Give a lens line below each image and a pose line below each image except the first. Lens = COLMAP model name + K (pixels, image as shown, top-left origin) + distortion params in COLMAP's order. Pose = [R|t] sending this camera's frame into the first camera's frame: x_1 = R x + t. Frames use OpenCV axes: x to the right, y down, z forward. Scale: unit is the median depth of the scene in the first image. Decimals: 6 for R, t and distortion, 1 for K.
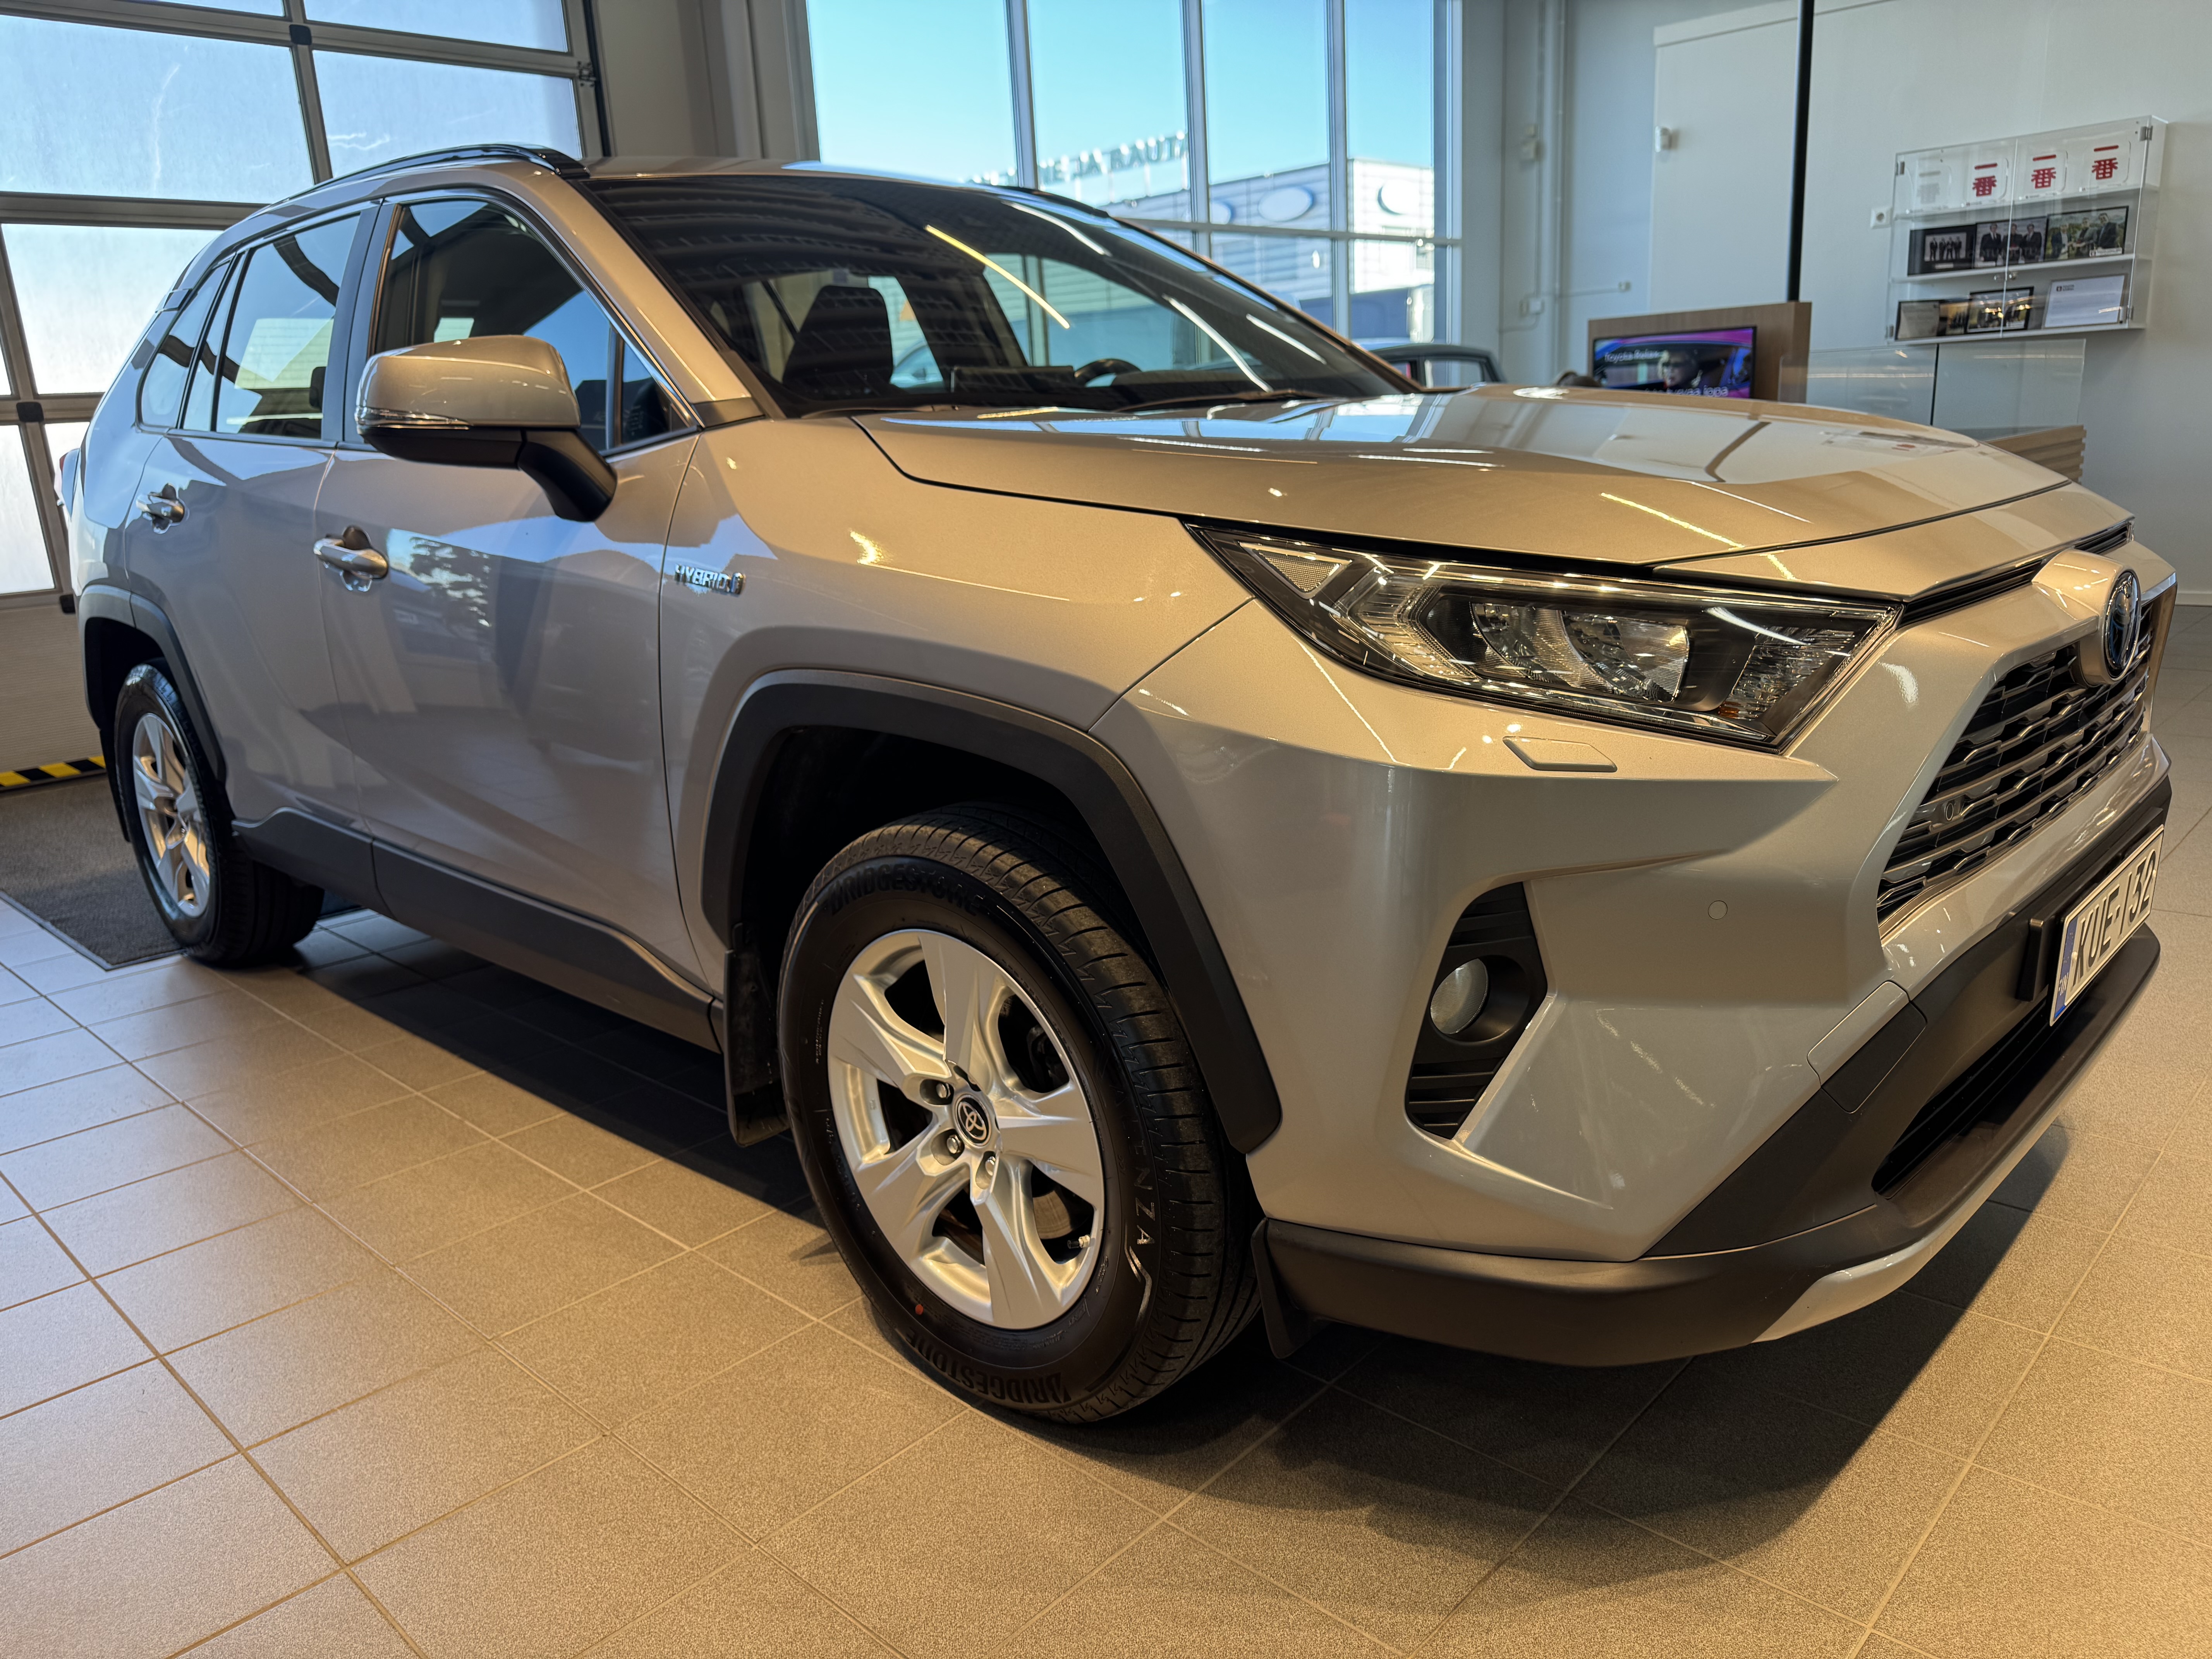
lens RADIAL K [[1598.8, 0, 1096.3], [0, 1598.8, 820.0], [0, 0, 1]] dist [0.003296, -0.006936]
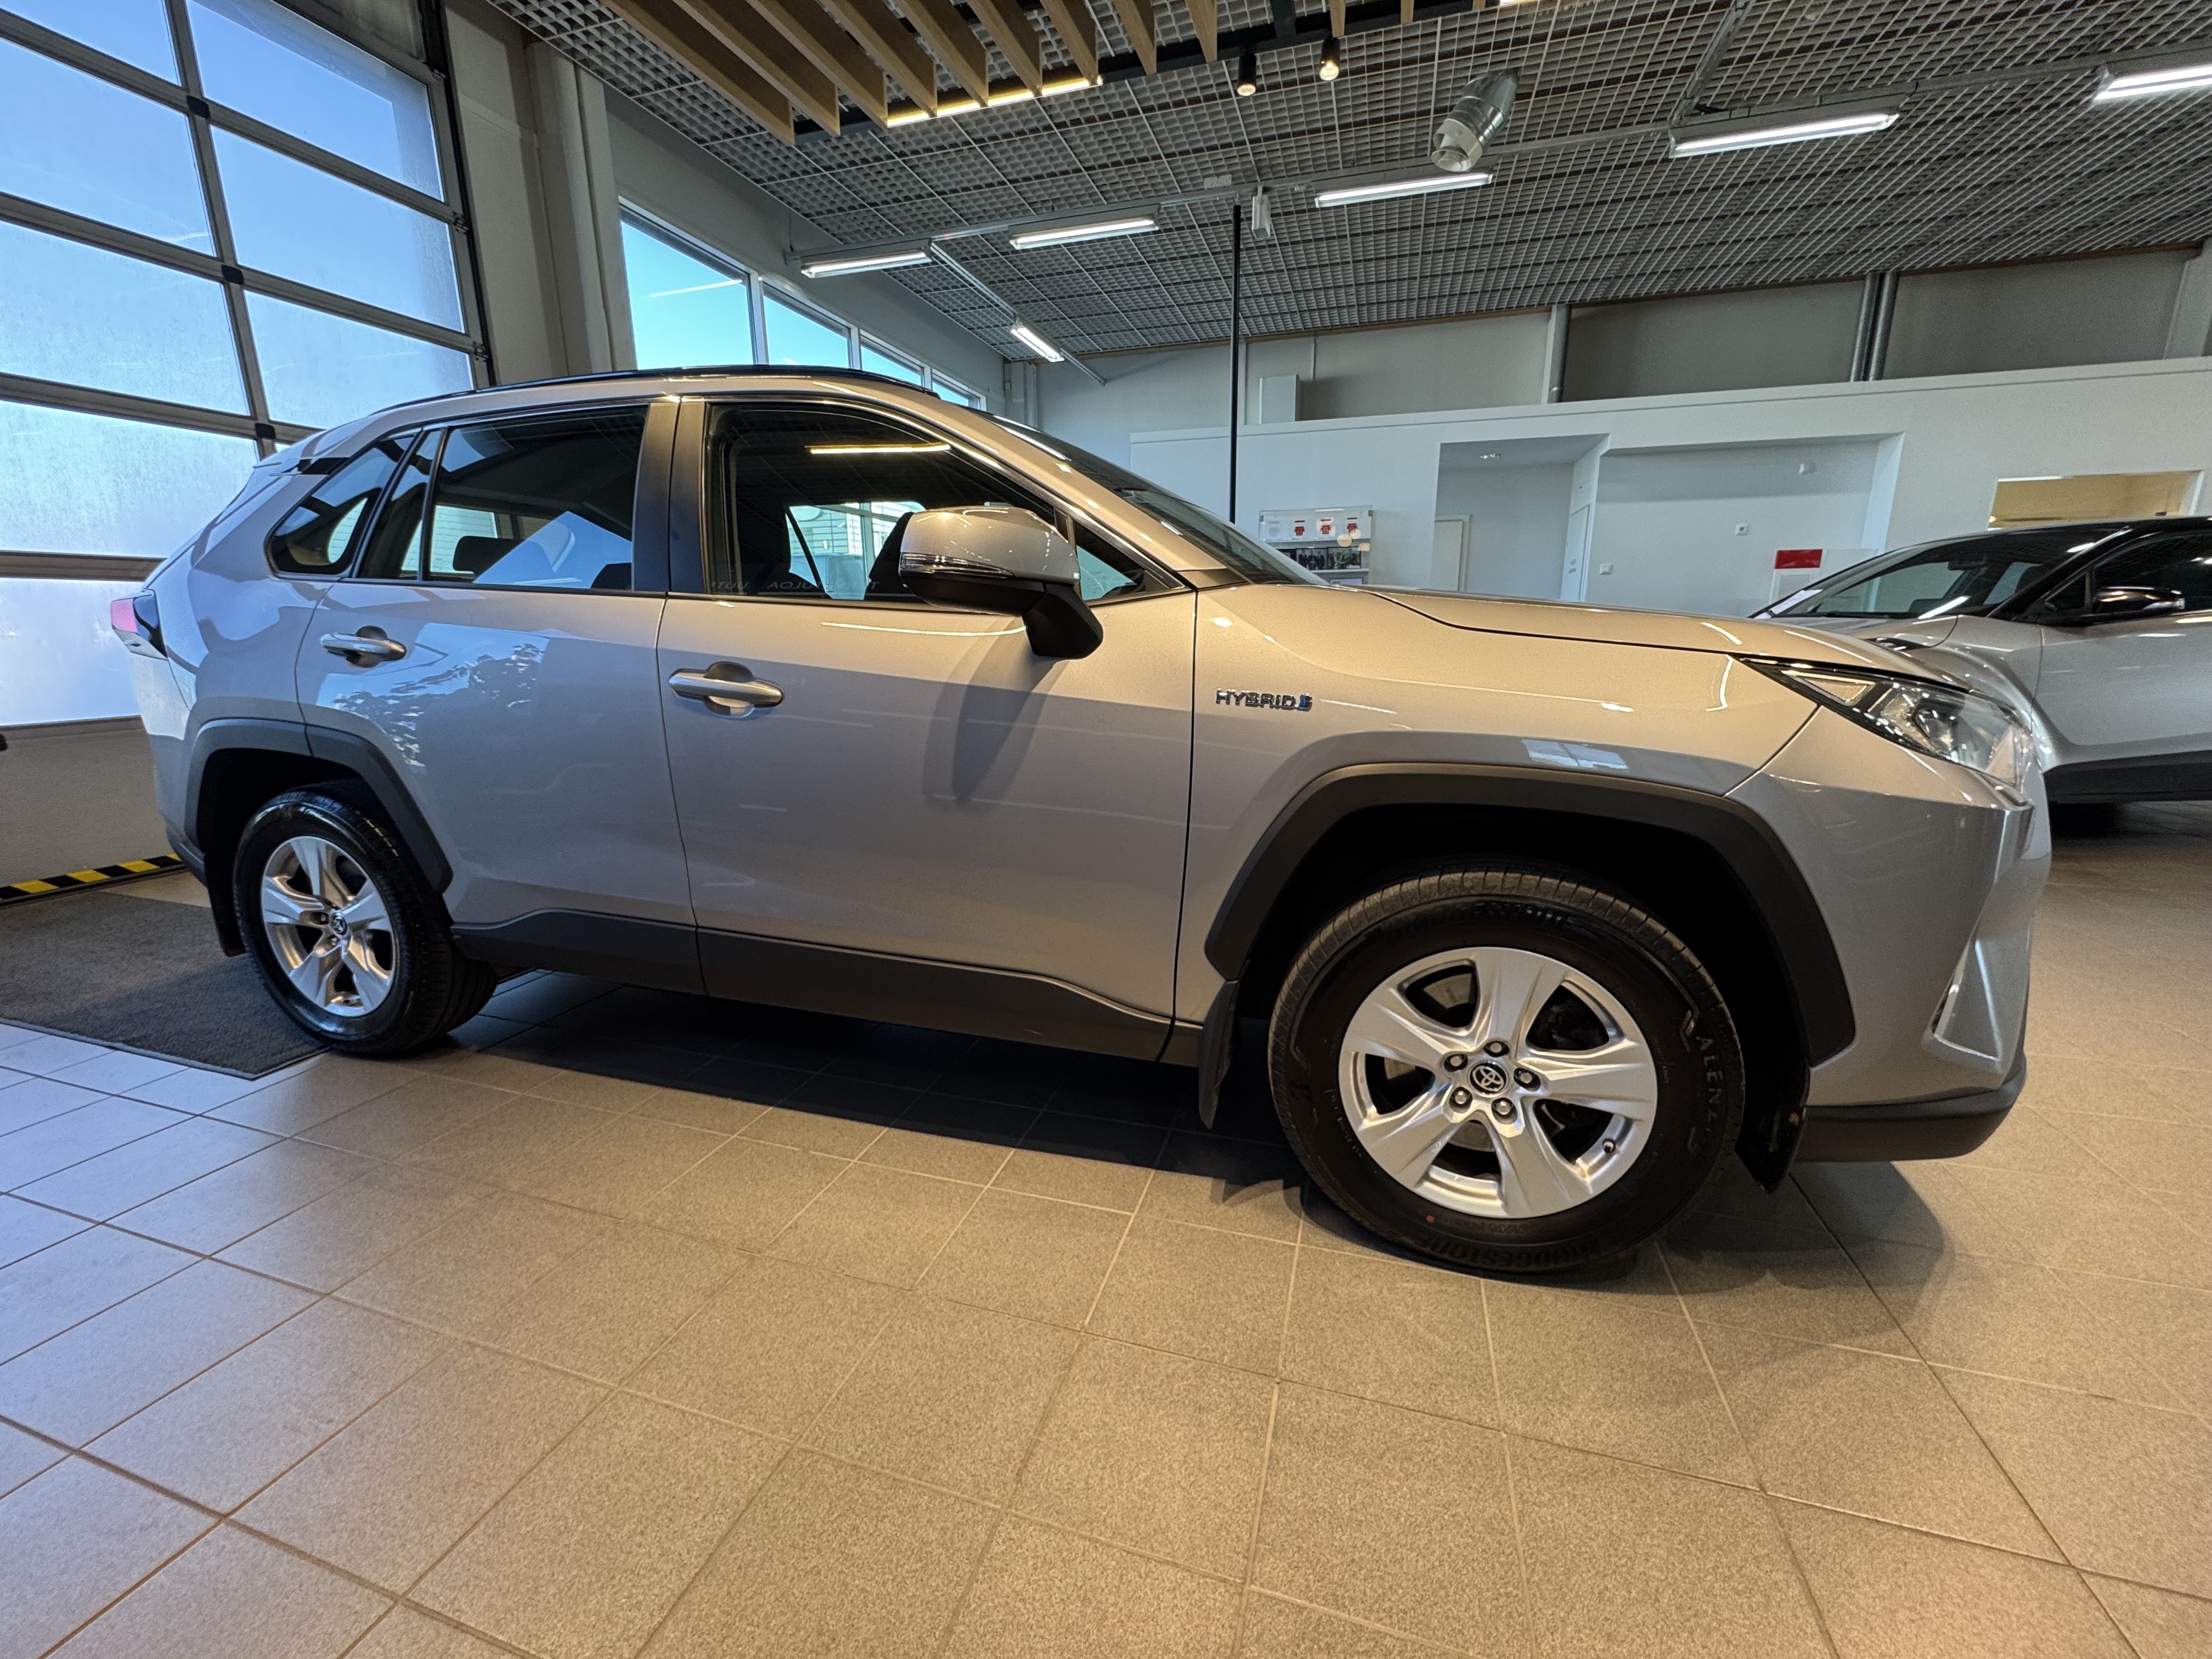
lens RADIAL K [[885.2, 0, 1107.6], [0, 885.2, 829.0], [0, 0, 1]] dist [-0.004518, -0.000366]
pose [[0.896231, -0.054312, 0.440250, -0.617661], [0.070220, 0.997333, -0.019913, -0.035706], [-0.437994, 0.048761, 0.897654, 0.371044]]
